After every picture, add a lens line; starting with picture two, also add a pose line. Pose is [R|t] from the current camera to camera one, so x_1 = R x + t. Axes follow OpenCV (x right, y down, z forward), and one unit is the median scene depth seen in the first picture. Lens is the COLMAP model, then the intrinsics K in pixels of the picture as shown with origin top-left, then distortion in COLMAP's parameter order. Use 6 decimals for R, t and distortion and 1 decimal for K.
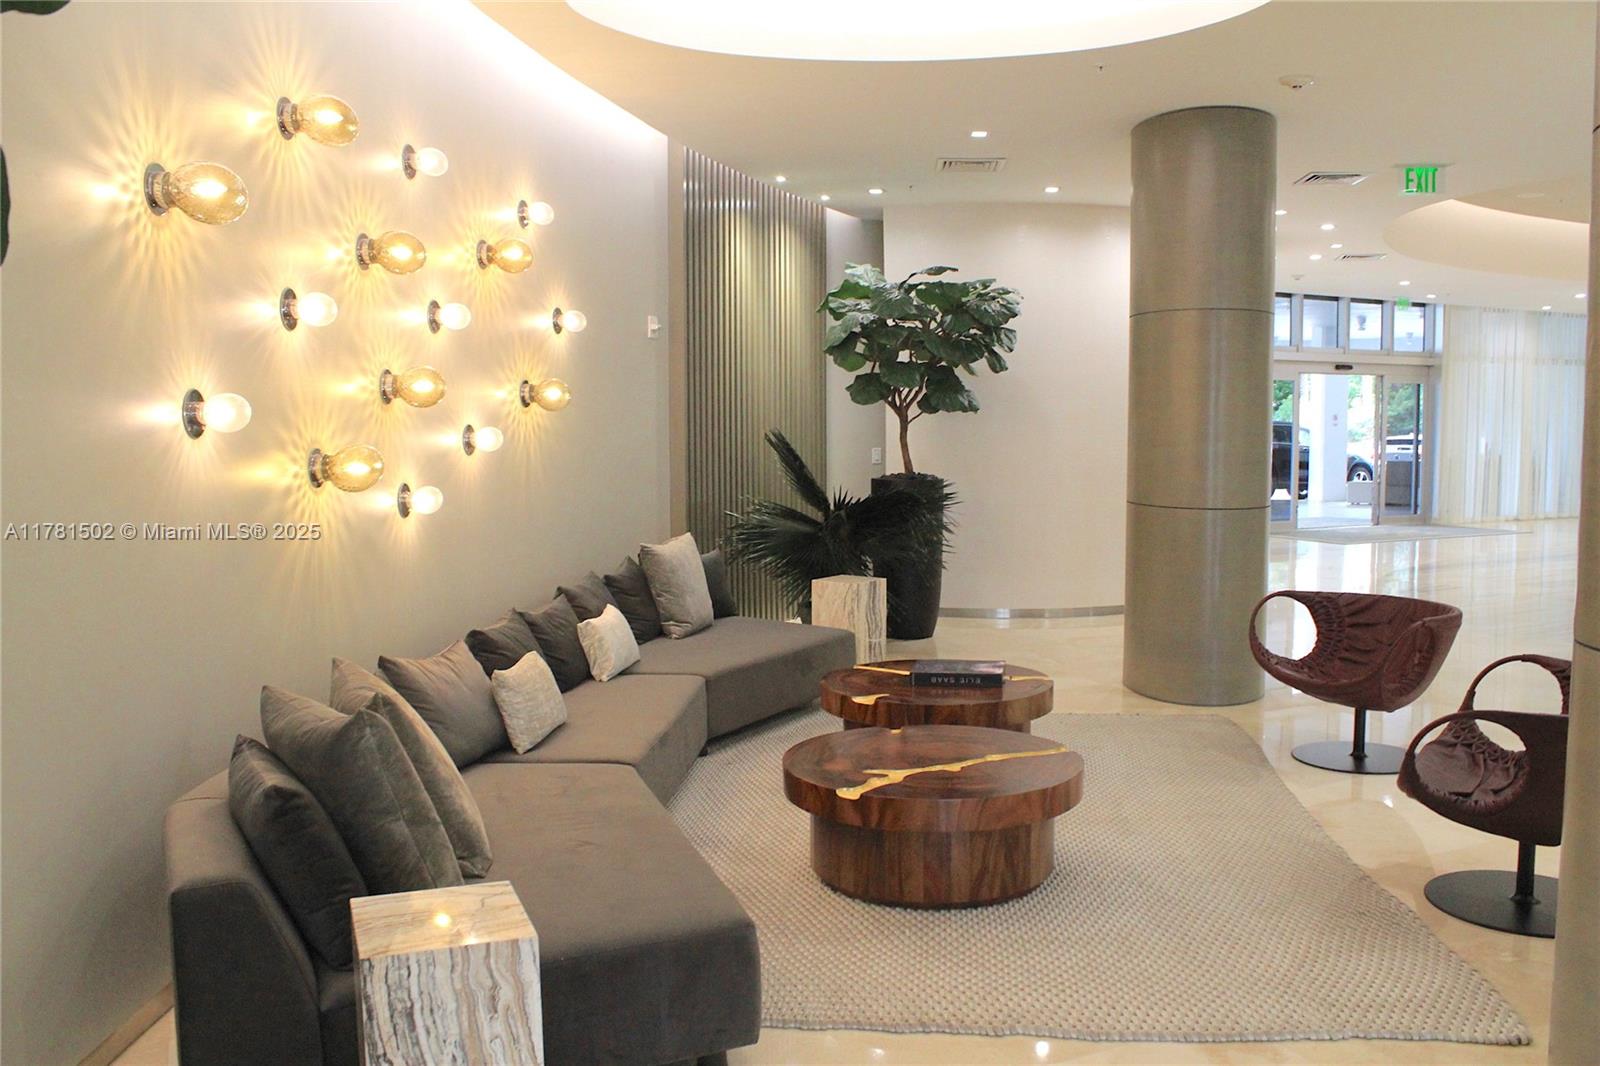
lens RADIAL K [[1347.0, 0, 800.0], [0, 1347.0, 533.0], [0, 0, 1]] dist [-0.166615, 0.146419]
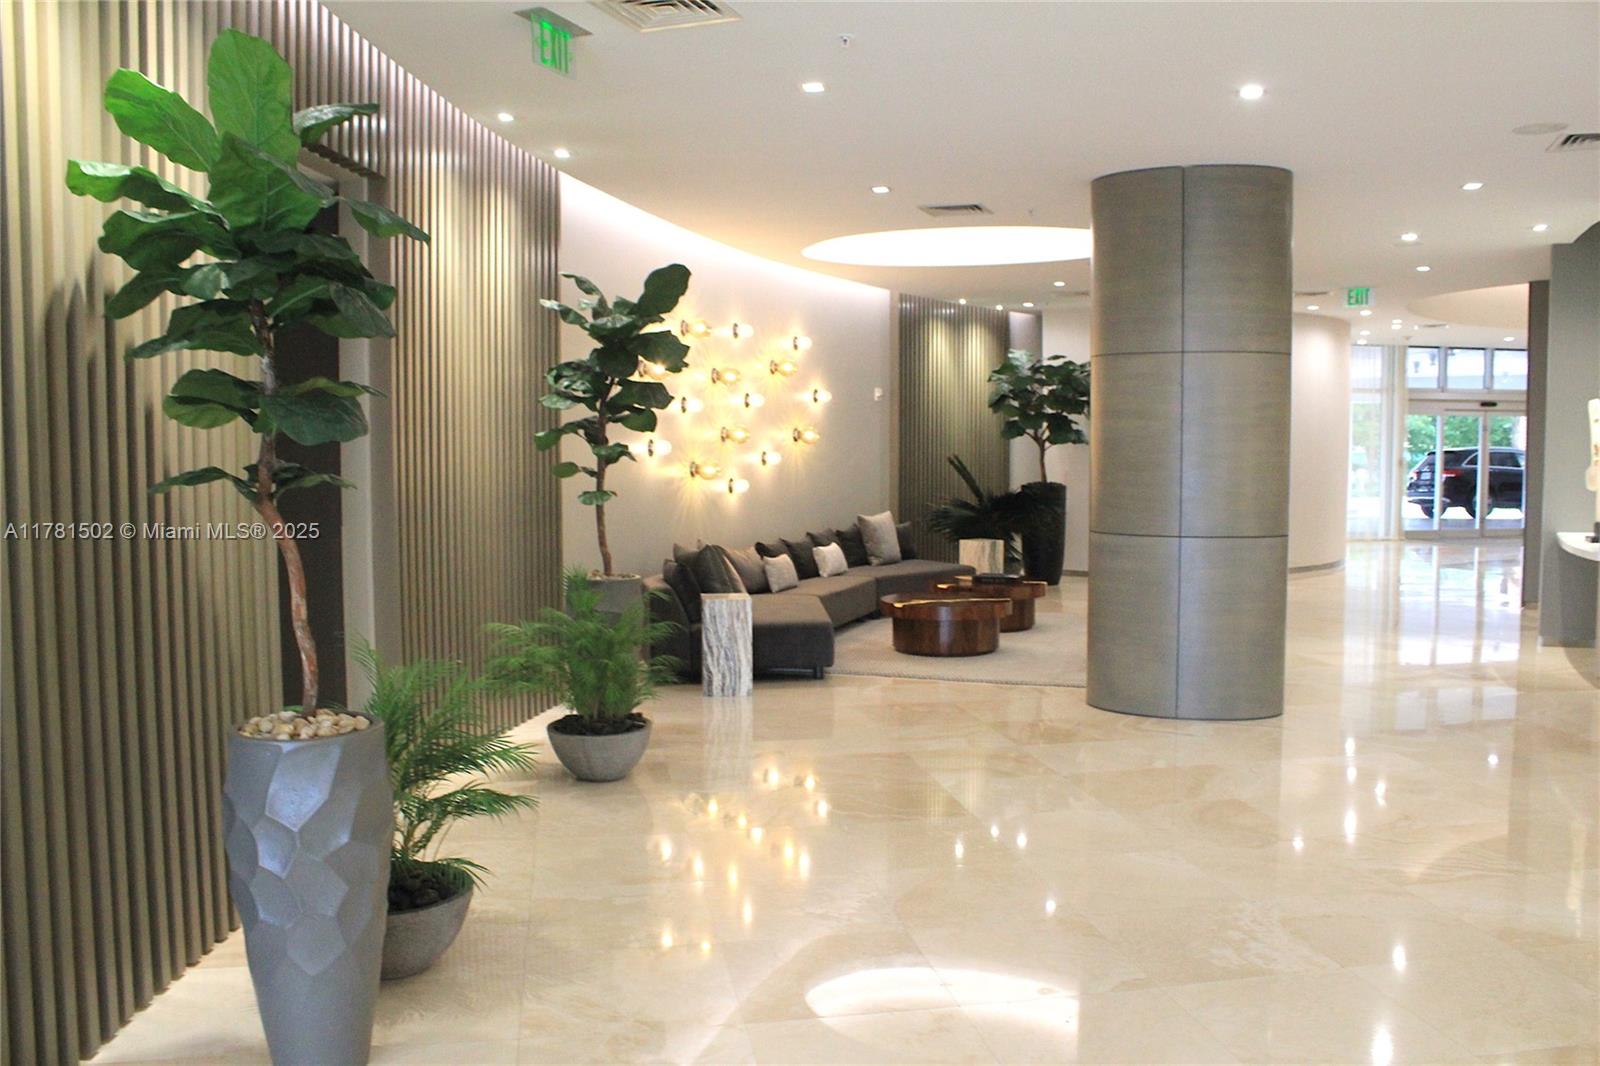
lens RADIAL K [[1347.0, 0, 800.0], [0, 1347.0, 533.0], [0, 0, 1]] dist [-0.166615, 0.146419]
pose [[0.965328, 0.020270, -0.260252, 0.348670], [-0.024025, 0.999648, -0.011256, 0.067396], [0.259932, 0.017118, 0.965475, -0.991660]]
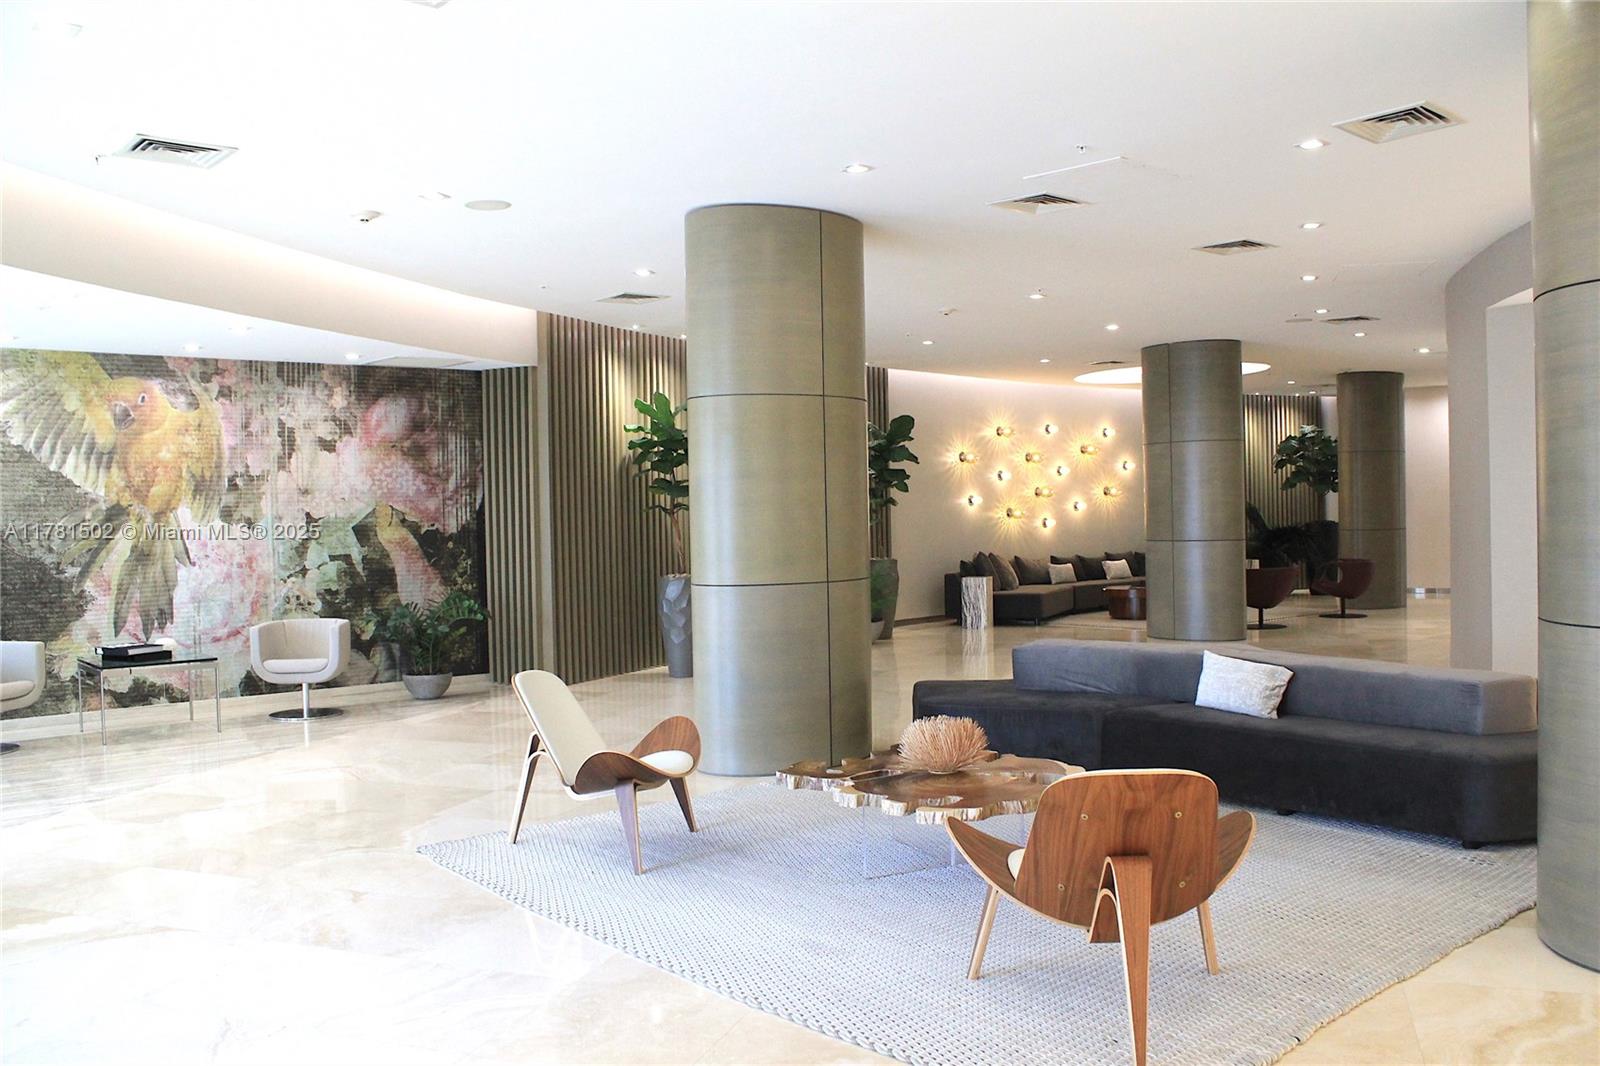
lens RADIAL K [[1347.0, 0, 800.0], [0, 1347.0, 533.0], [0, 0, 1]] dist [-0.166615, 0.146419]
pose [[0.721074, -0.000354, -0.692857, 1.557947], [-0.038913, 0.998401, -0.041008, 0.159195], [0.691764, 0.056531, 0.719908, -1.861397]]
